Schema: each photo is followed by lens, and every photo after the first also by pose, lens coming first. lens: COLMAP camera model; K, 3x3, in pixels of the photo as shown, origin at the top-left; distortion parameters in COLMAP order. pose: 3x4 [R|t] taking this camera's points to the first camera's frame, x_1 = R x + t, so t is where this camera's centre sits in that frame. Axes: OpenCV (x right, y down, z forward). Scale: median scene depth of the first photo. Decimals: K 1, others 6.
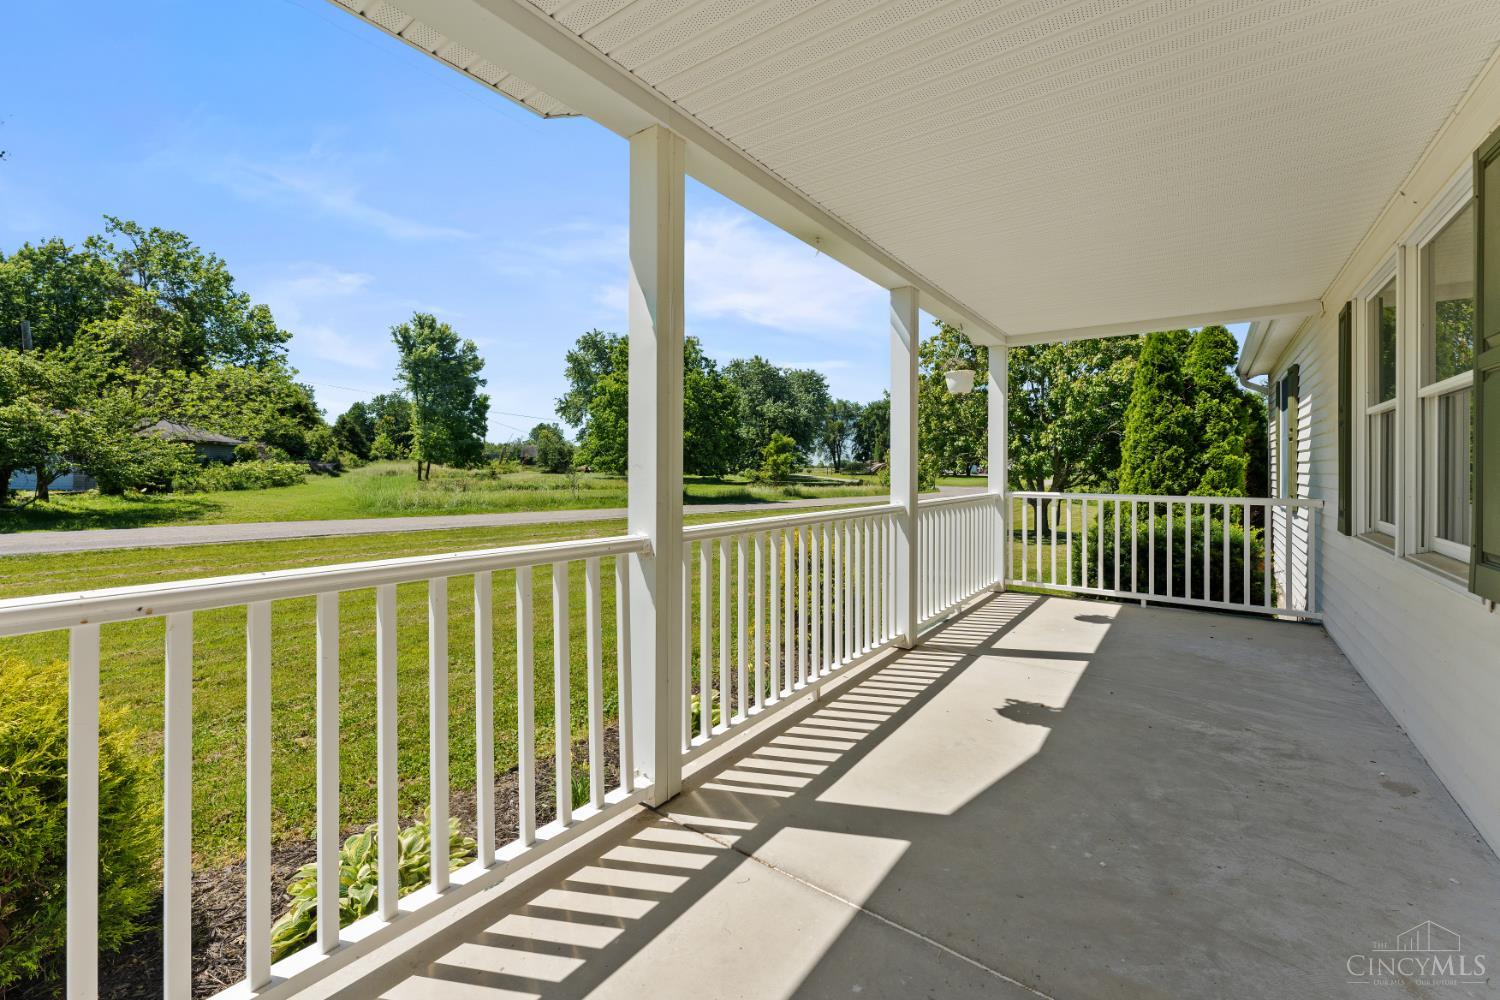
lens RADIAL K [[615.4, 0, 746.7], [0, 615.4, 466.3], [0, 0, 1]] dist [0.001568, 0.000034]
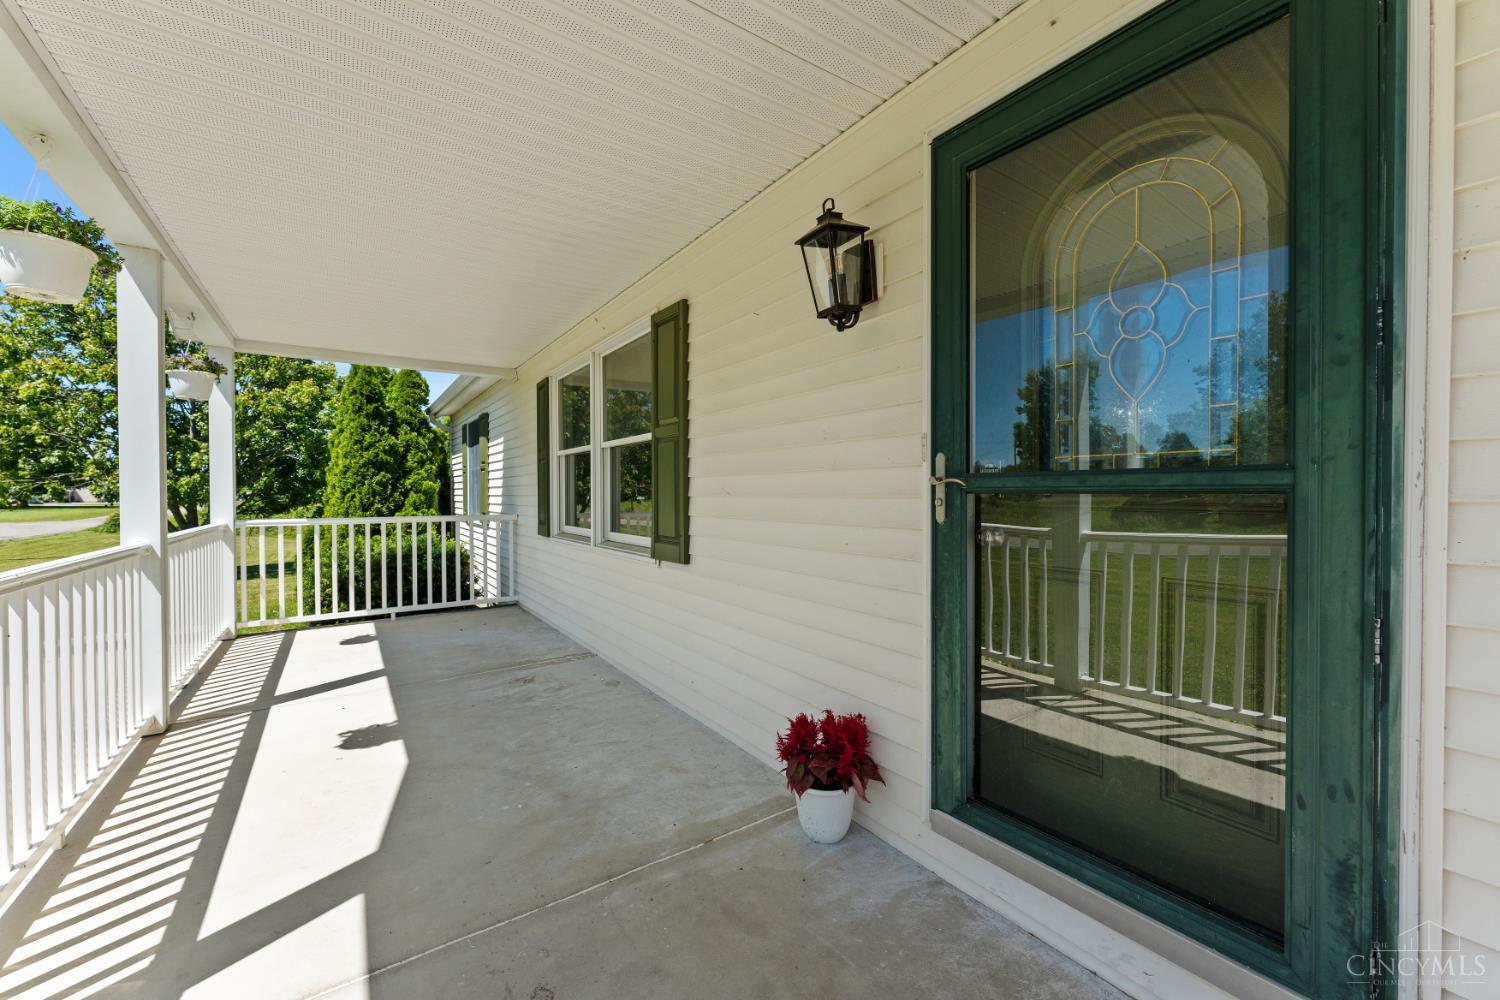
lens RADIAL K [[597.4, 0, 750.0], [0, 597.4, 500.0], [0, 0, 1]] dist [-0.000065, -0.000182]
pose [[0.323572, -0.019847, 0.945995, -0.128796], [0.005420, 0.999802, 0.019122, -0.000050], [-0.946188, -0.001060, 0.323616, 0.050803]]
